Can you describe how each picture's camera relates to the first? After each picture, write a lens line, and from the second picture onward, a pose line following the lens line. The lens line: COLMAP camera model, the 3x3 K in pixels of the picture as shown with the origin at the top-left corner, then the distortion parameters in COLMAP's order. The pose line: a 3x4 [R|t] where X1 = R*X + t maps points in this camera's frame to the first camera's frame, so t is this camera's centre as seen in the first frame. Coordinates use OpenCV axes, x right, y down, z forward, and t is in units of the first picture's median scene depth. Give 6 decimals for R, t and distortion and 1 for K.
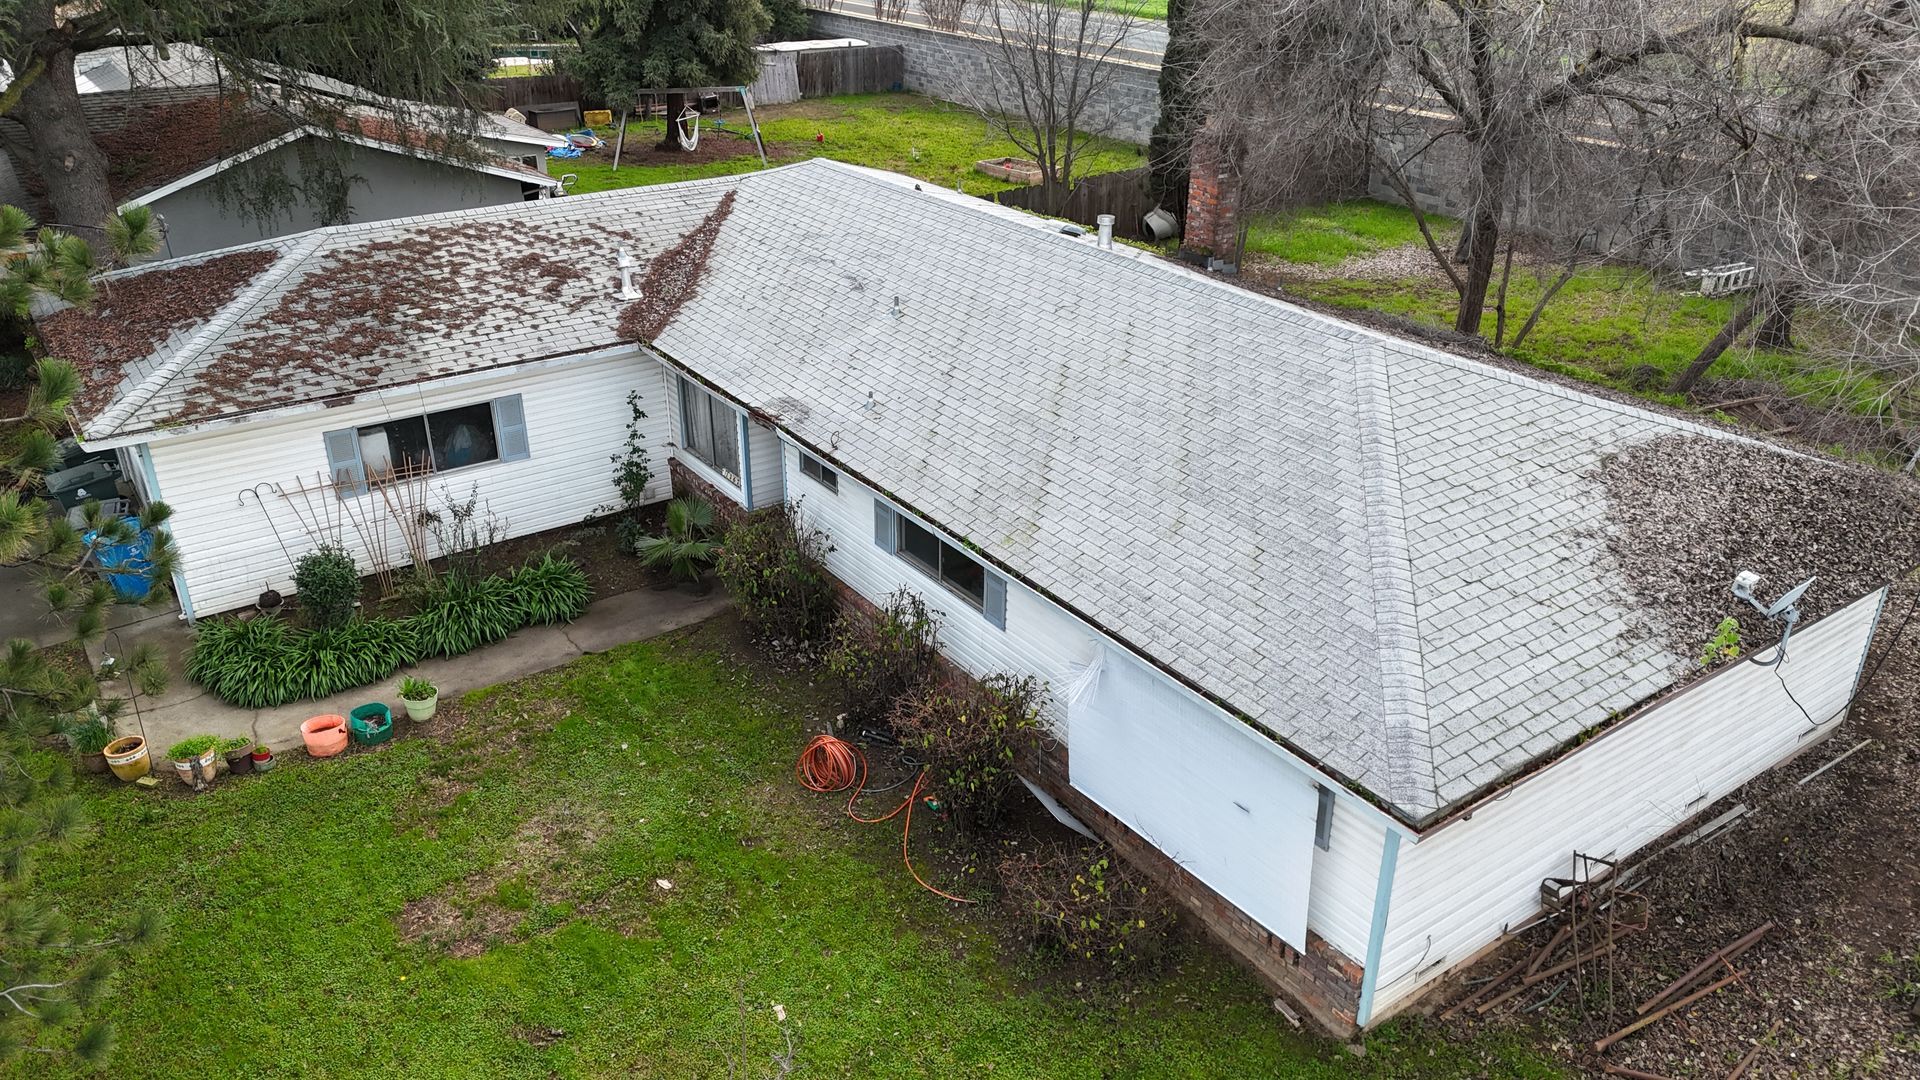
lens RADIAL K [[1393.9, 0, 960.0], [0, 1393.9, 540.0], [0, 0, 1]] dist [0.090307, -0.078333]
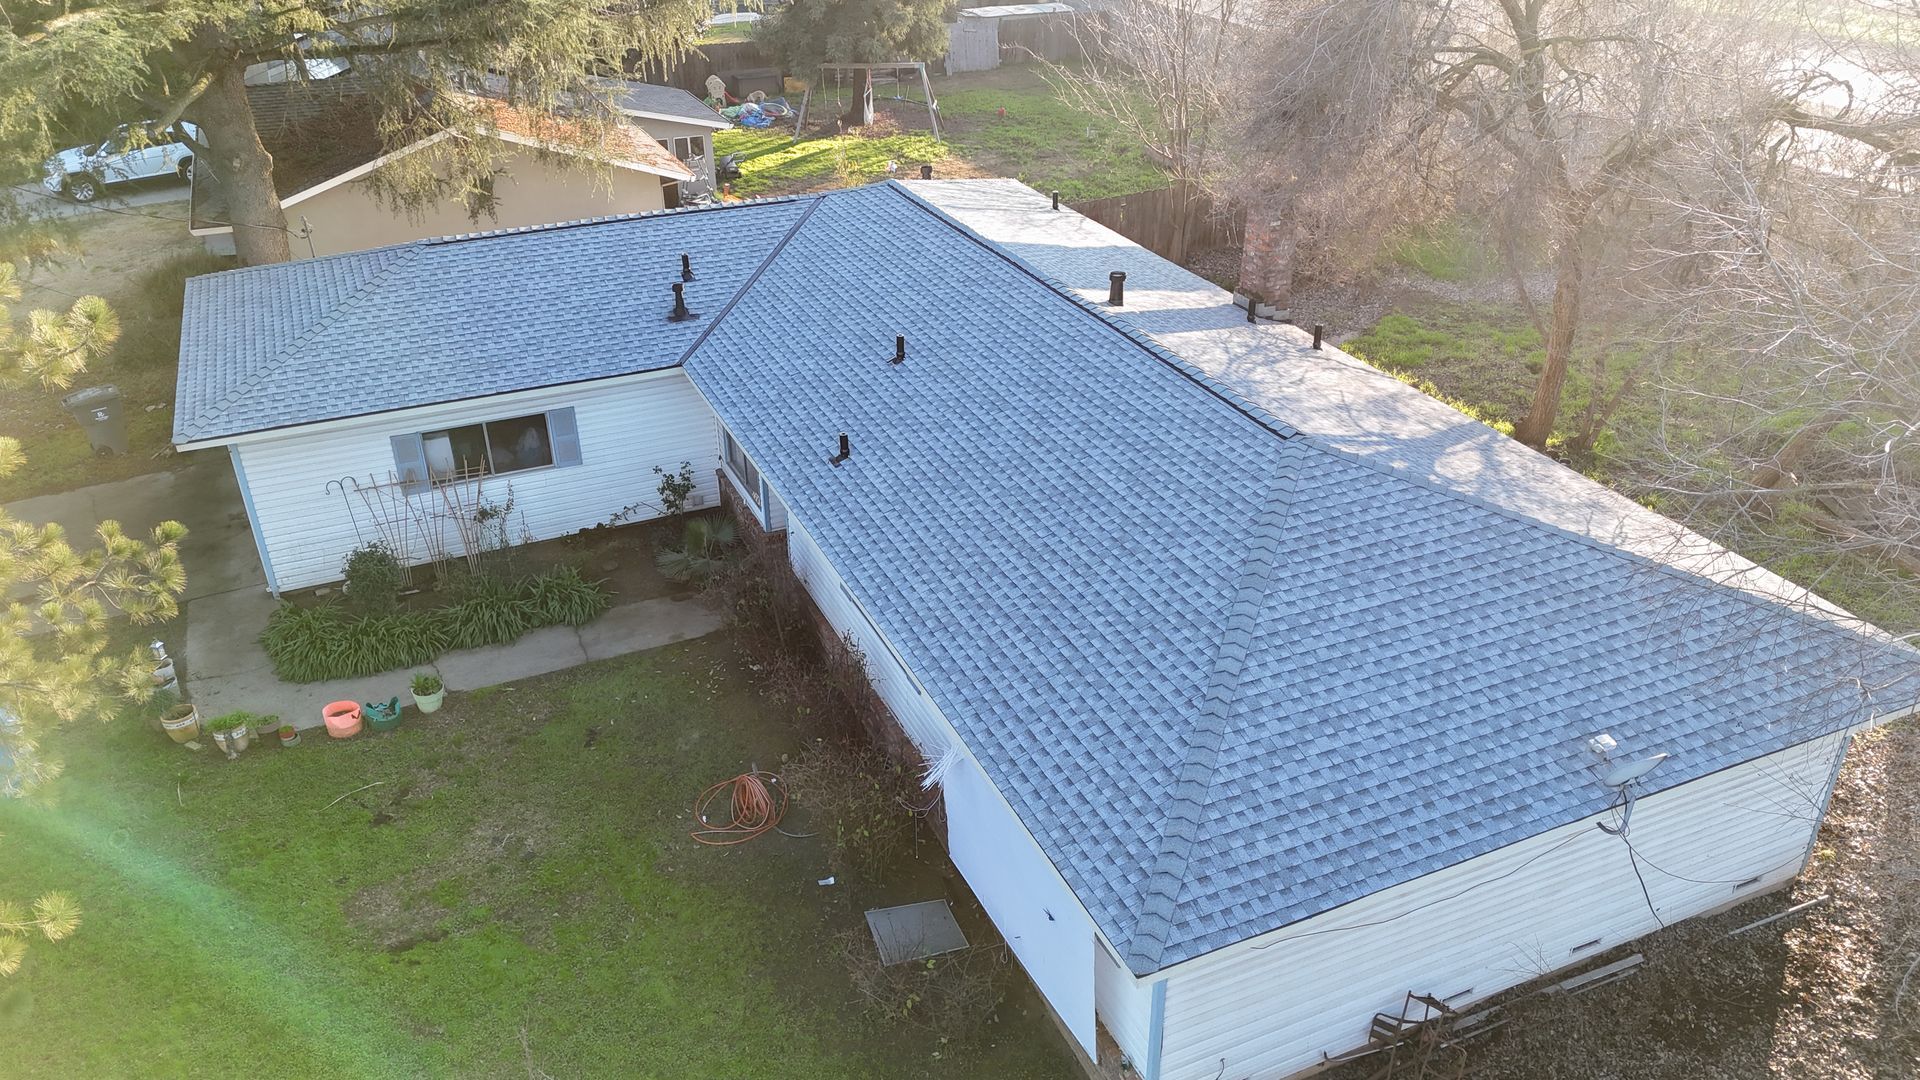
lens RADIAL K [[1393.9, 0, 960.0], [0, 1393.9, 540.0], [0, 0, 1]] dist [0.090307, -0.078333]
pose [[0.981477, 0.083874, -0.172245, 0.183441], [-0.075651, 0.995683, 0.053771, -0.086134], [0.176011, -0.039744, 0.983586, -0.017021]]
